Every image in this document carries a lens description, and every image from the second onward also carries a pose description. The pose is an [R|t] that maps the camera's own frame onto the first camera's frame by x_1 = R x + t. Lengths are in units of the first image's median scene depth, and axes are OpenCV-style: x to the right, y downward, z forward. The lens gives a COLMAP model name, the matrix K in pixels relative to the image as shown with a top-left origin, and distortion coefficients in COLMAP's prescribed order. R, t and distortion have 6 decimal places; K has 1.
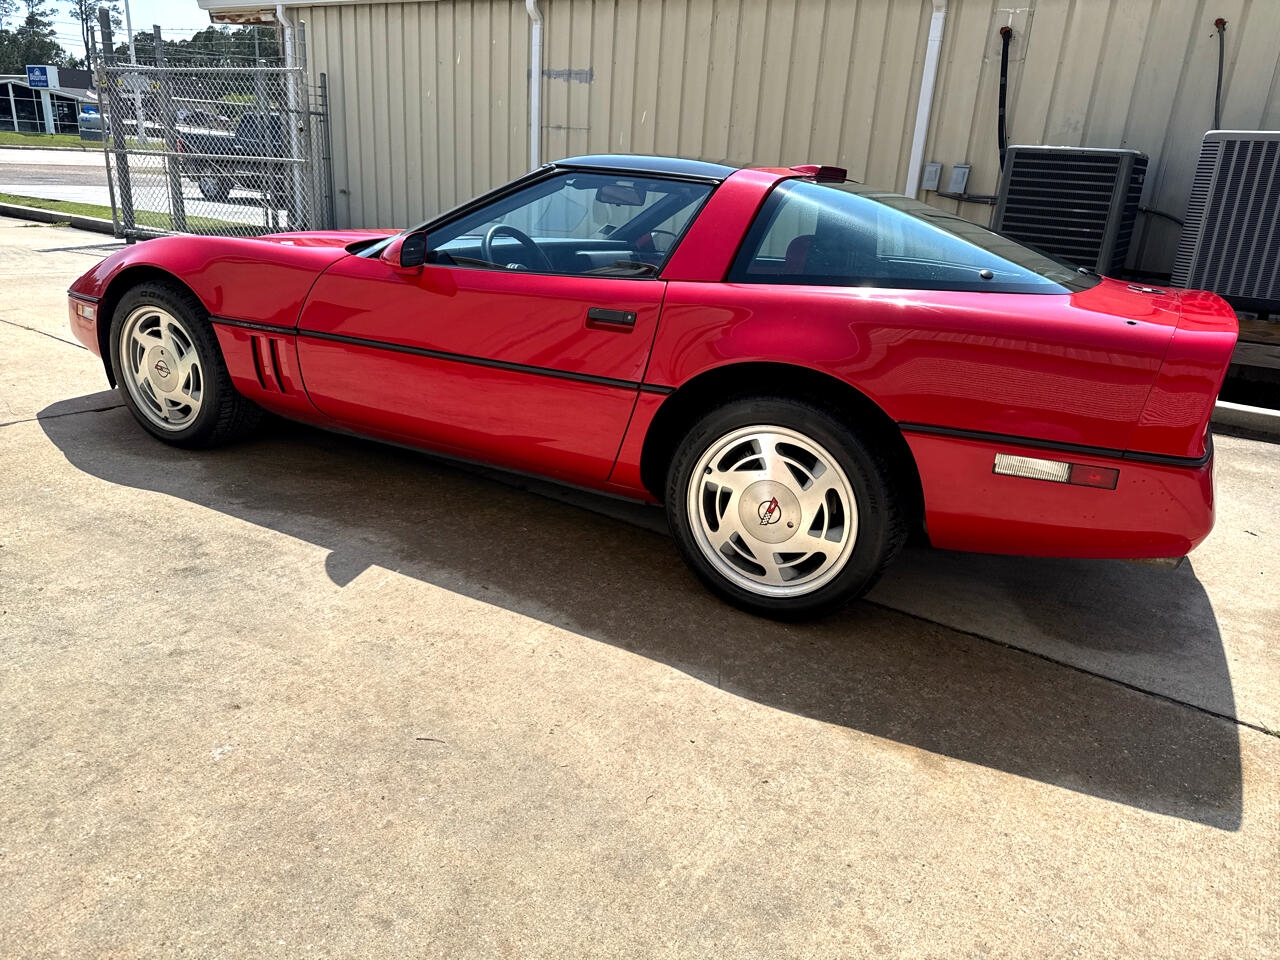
lens RADIAL K [[905.9, 0, 641.9], [0, 905.9, 464.8], [0, 0, 1]] dist [0.013436, -0.016848]
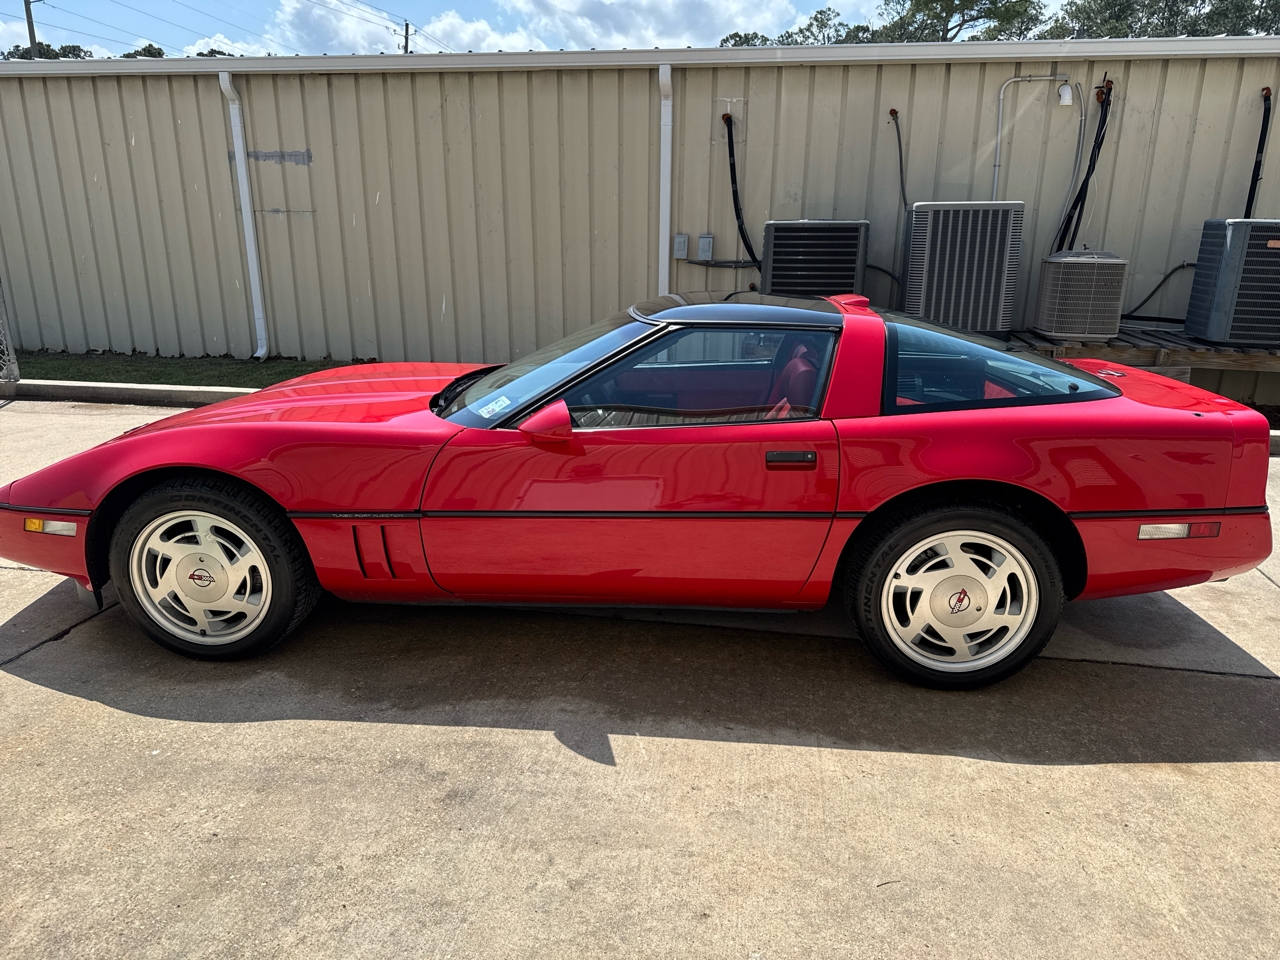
lens RADIAL K [[887.8, 0, 642.9], [0, 887.8, 482.8], [0, 0, 1]] dist [0.071629, -0.094328]
pose [[0.909554, -0.169145, 0.379607, -0.507248], [0.176639, 0.984157, 0.015286, -0.149026], [-0.376178, 0.053150, 0.925022, 0.044254]]
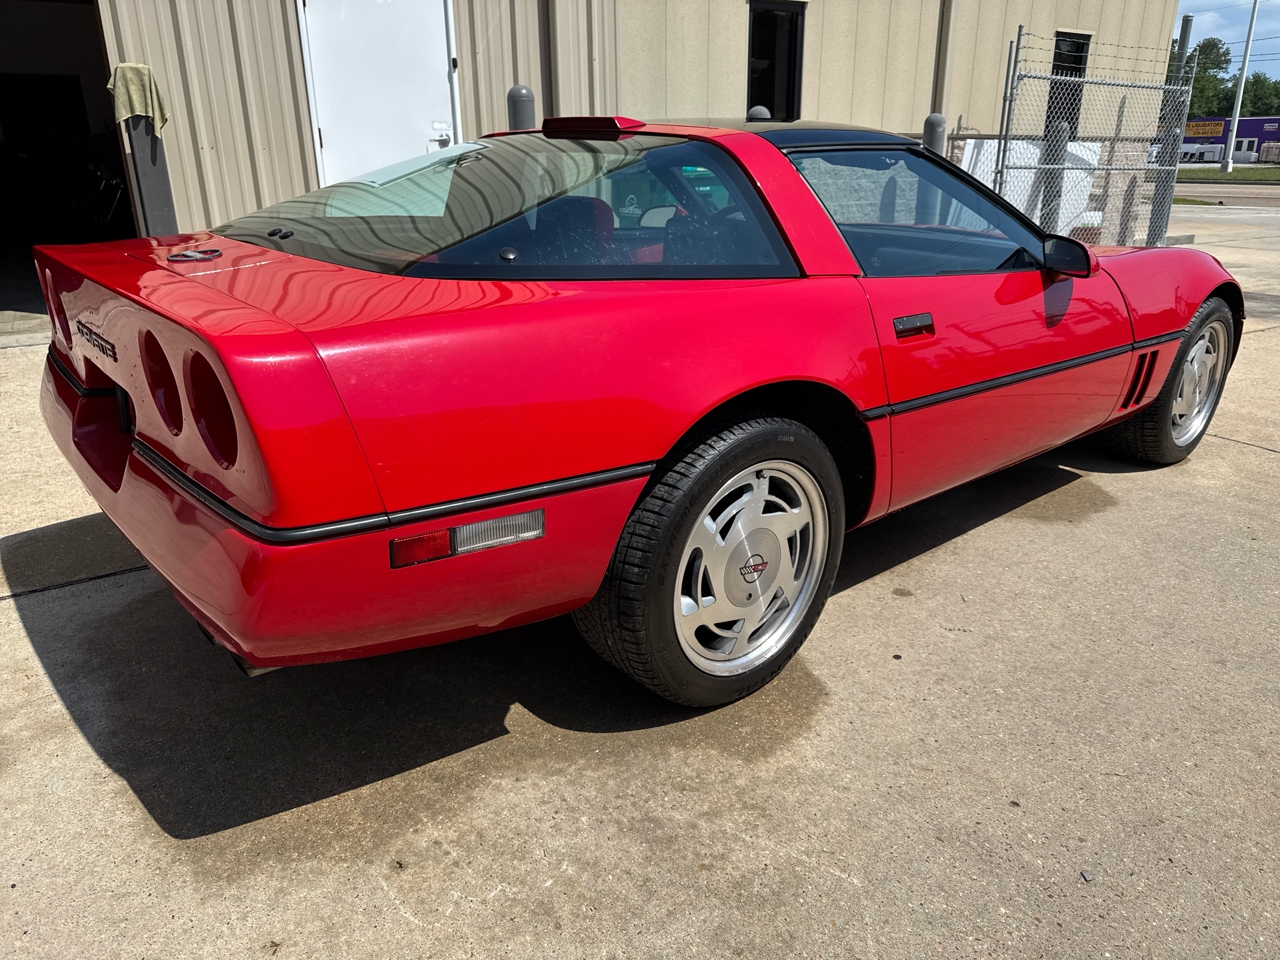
lens RADIAL K [[908.3, 0, 652.4], [0, 908.3, 474.8], [0, 0, 1]] dist [0.010060, -0.009946]
pose [[-0.352018, 0.250994, -0.901712, 0.937104], [-0.317127, 0.874412, 0.367198, -0.350622], [0.880633, 0.415217, -0.228212, 1.309202]]
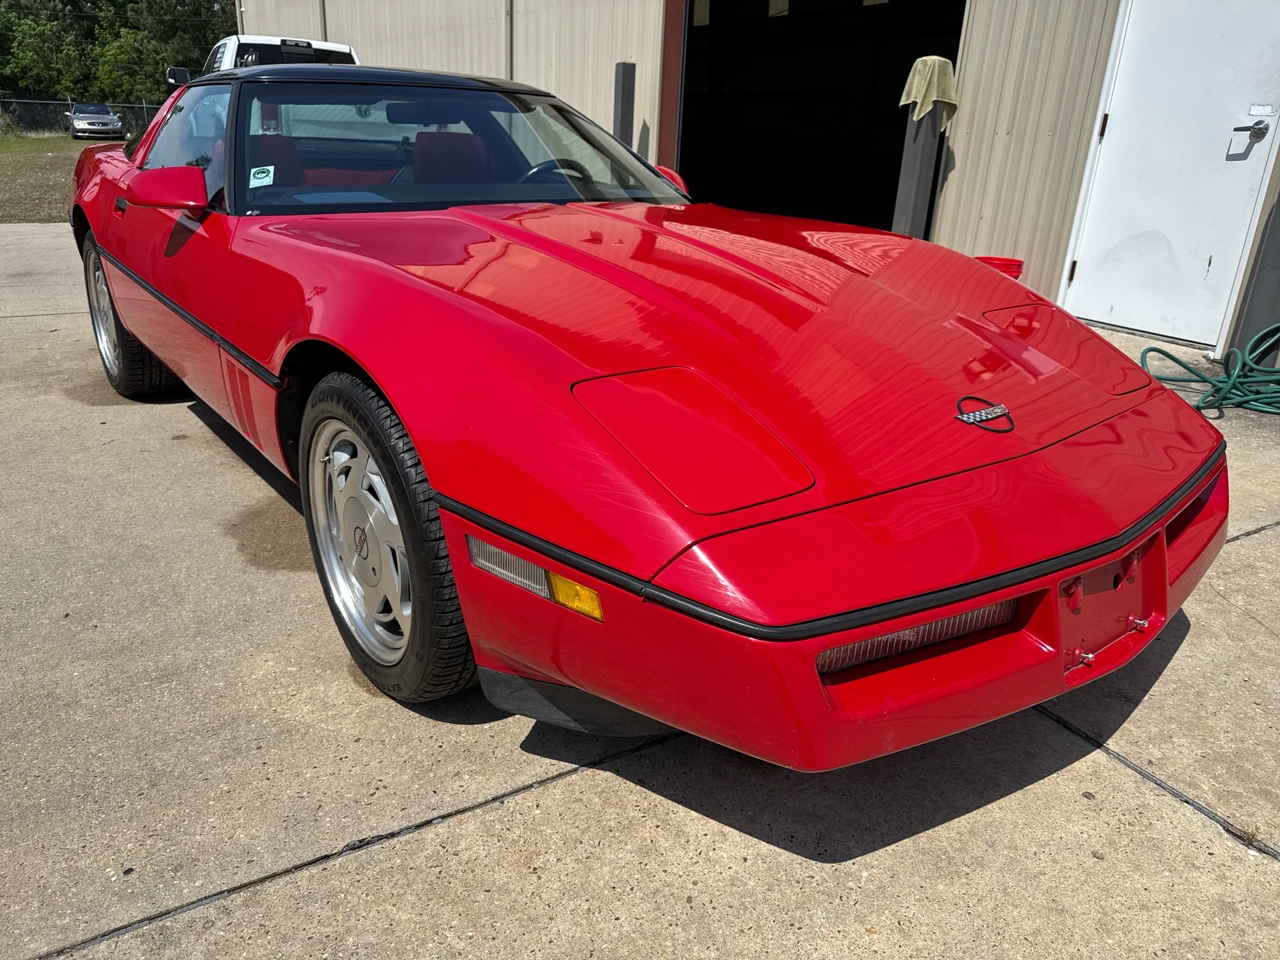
lens RADIAL K [[914.5, 0, 644.9], [0, 914.5, 470.1], [0, 0, 1]] dist [0.003892, -0.007654]
pose [[-0.911047, -0.237747, 0.336853, -0.666288], [0.027198, 0.780570, 0.624476, -0.633058], [-0.411404, 0.578089, -0.704670, 1.893876]]
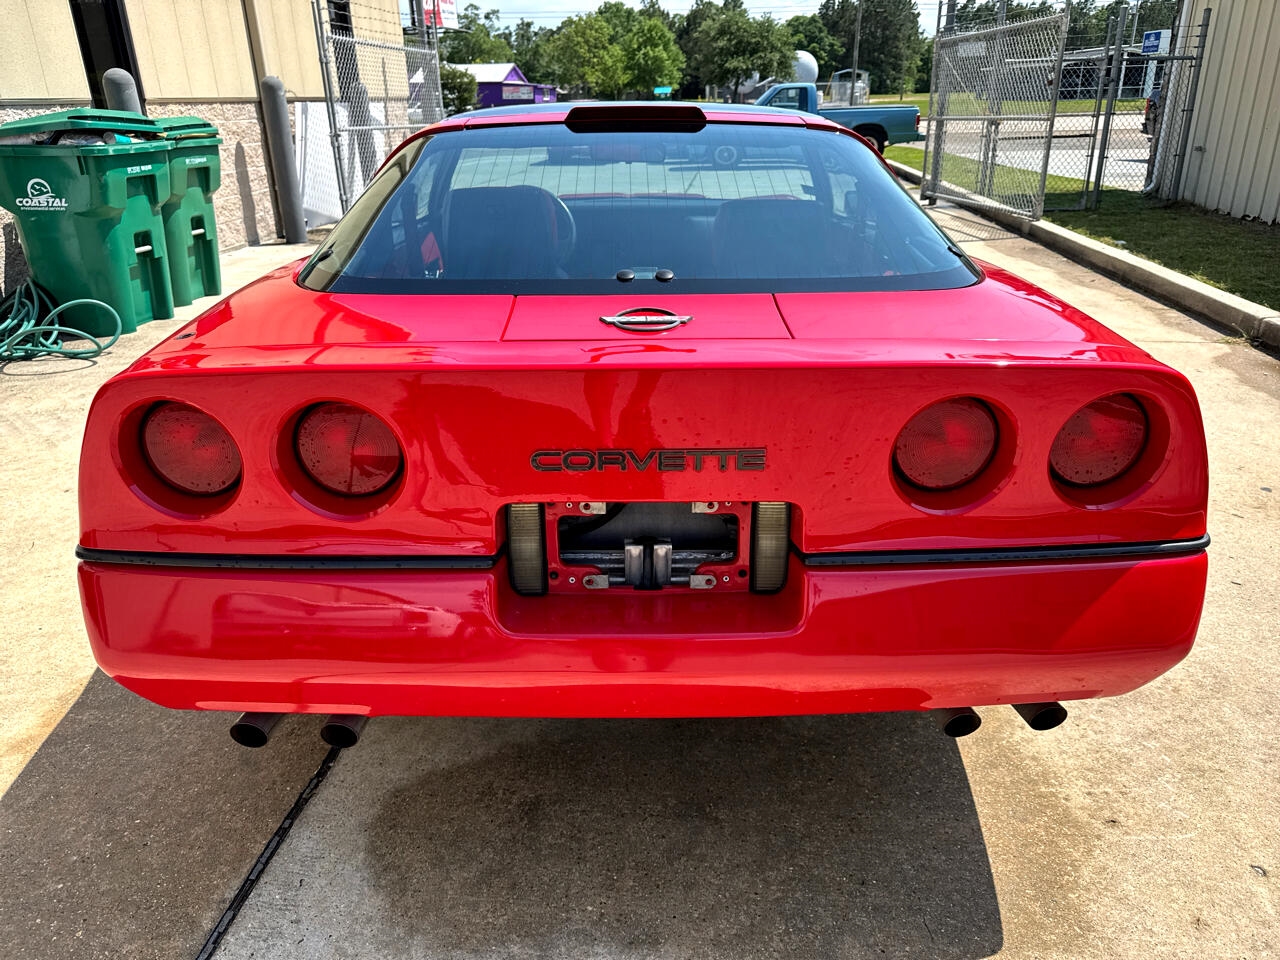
lens RADIAL K [[915.6, 0, 641.6], [0, 915.6, 455.2], [0, 0, 1]] dist [0.002722, -0.006387]
pose [[0.486882, 0.248998, -0.837225, 0.854494], [-0.227790, 0.961535, 0.153499, -0.166631], [0.843242, 0.115976, 0.524873, 0.626977]]
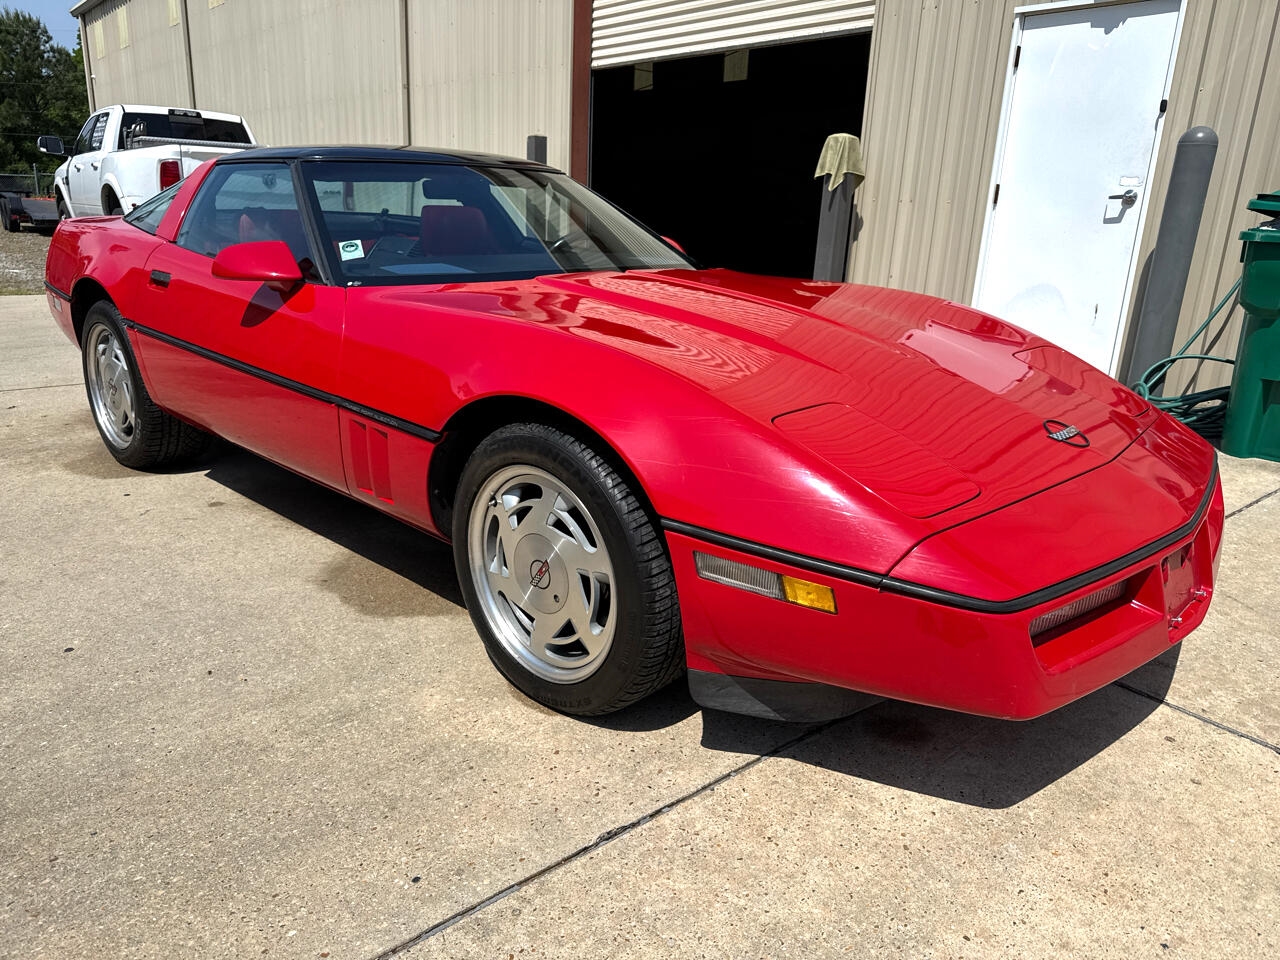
lens RADIAL K [[908.3, 0, 651.4], [0, 908.3, 471.0], [0, 0, 1]] dist [0.012290, -0.014785]
pose [[-0.963000, -0.169551, 0.209486, -0.520154], [-0.018682, 0.817433, 0.575721, -0.667625], [-0.268854, 0.550506, -0.790355, 2.024587]]
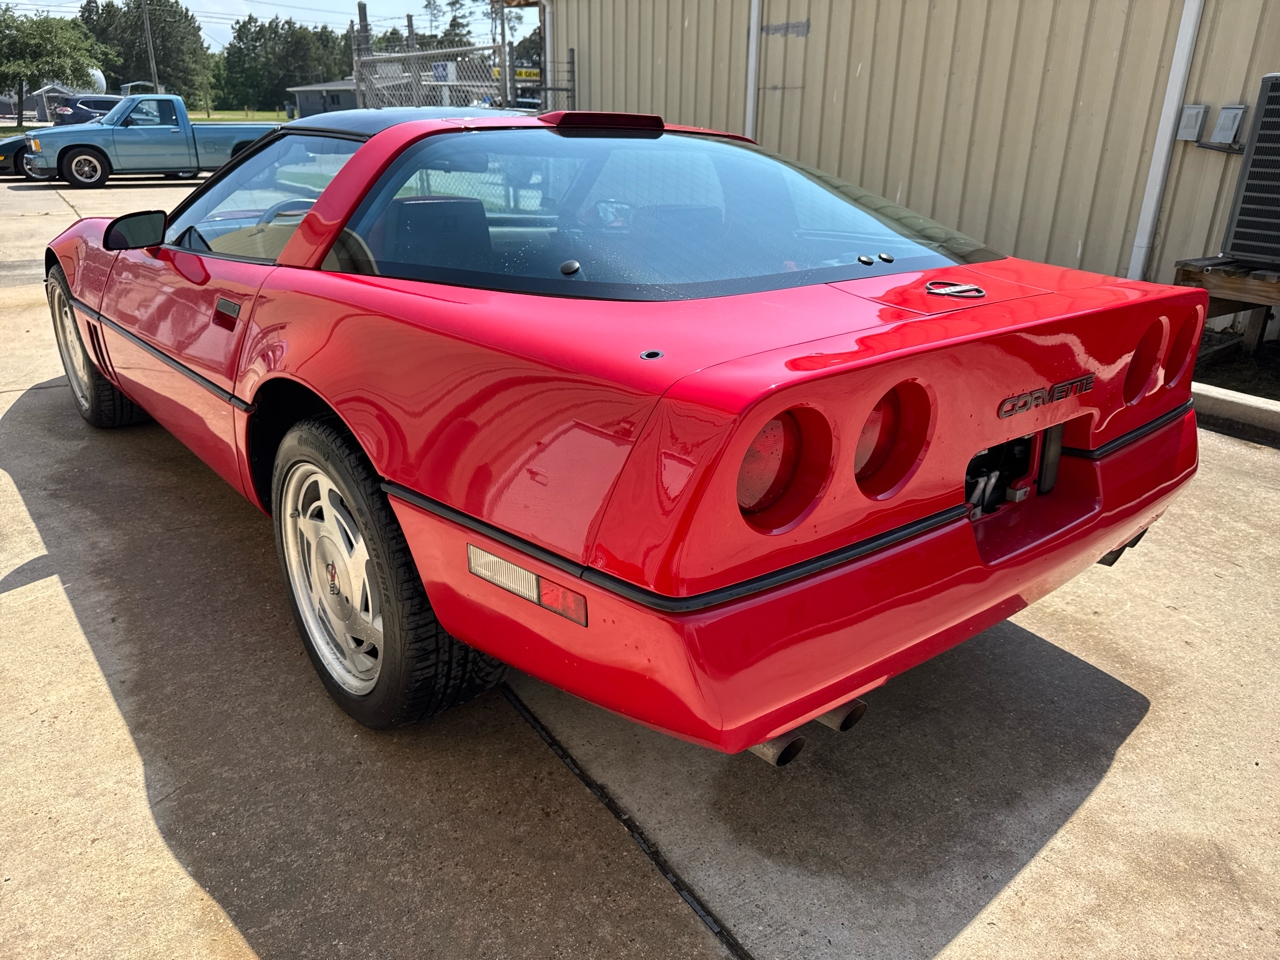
lens RADIAL K [[914.5, 0, 644.9], [0, 914.5, 470.1], [0, 0, 1]] dist [0.003892, -0.007654]
pose [[0.931520, 0.085107, -0.353592, 0.501235], [-0.073778, 0.996240, 0.045425, -0.070839], [0.356128, -0.016227, 0.934296, 0.294907]]
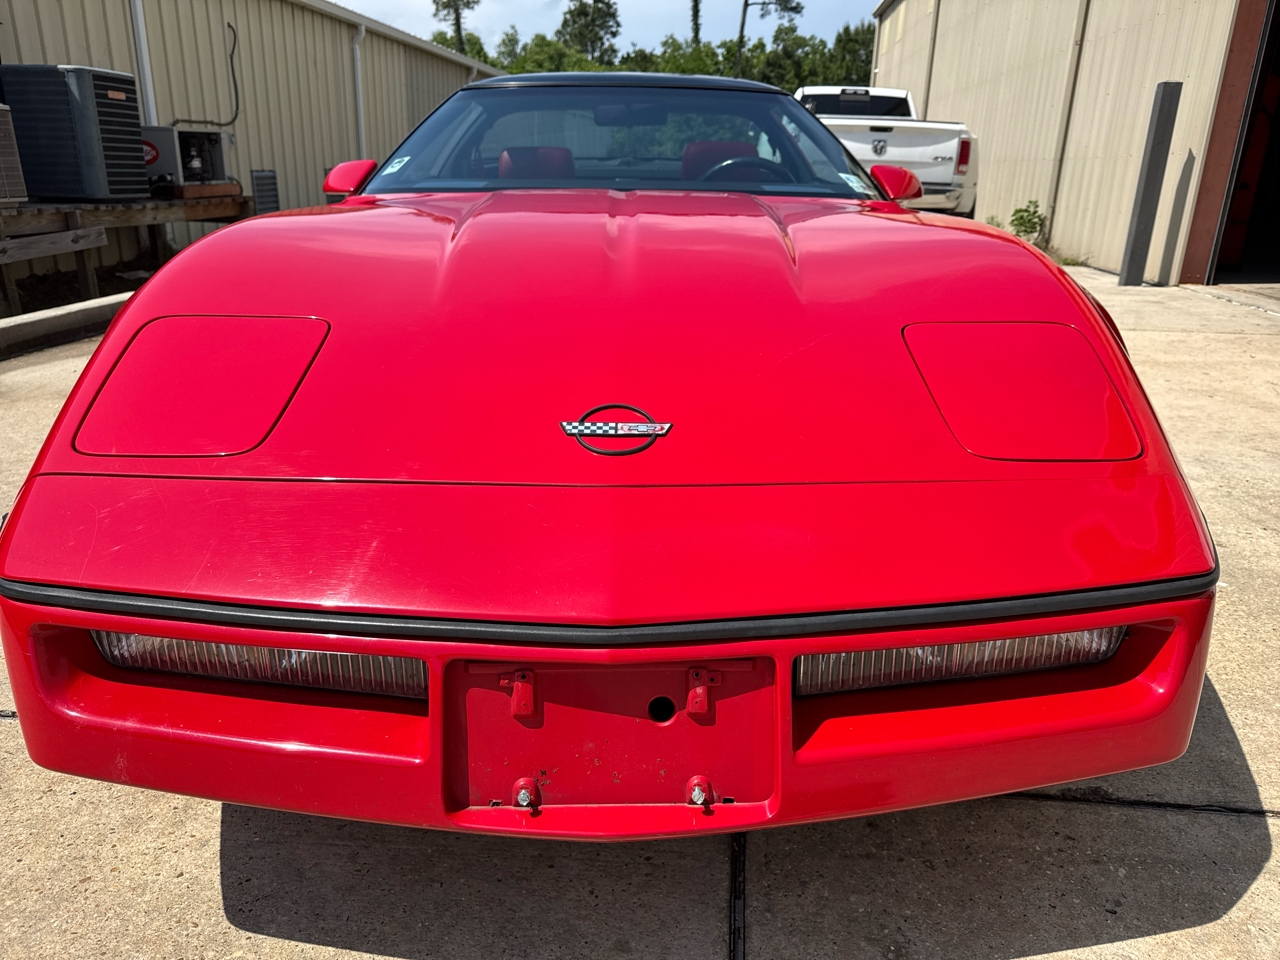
lens RADIAL K [[914.5, 0, 644.9], [0, 914.5, 470.1], [0, 0, 1]] dist [0.003892, -0.007654]
pose [[-0.481174, -0.351164, 0.803215, -0.962219], [0.221341, 0.837903, 0.498926, -0.493717], [-0.848221, 0.417855, -0.325450, 1.547035]]
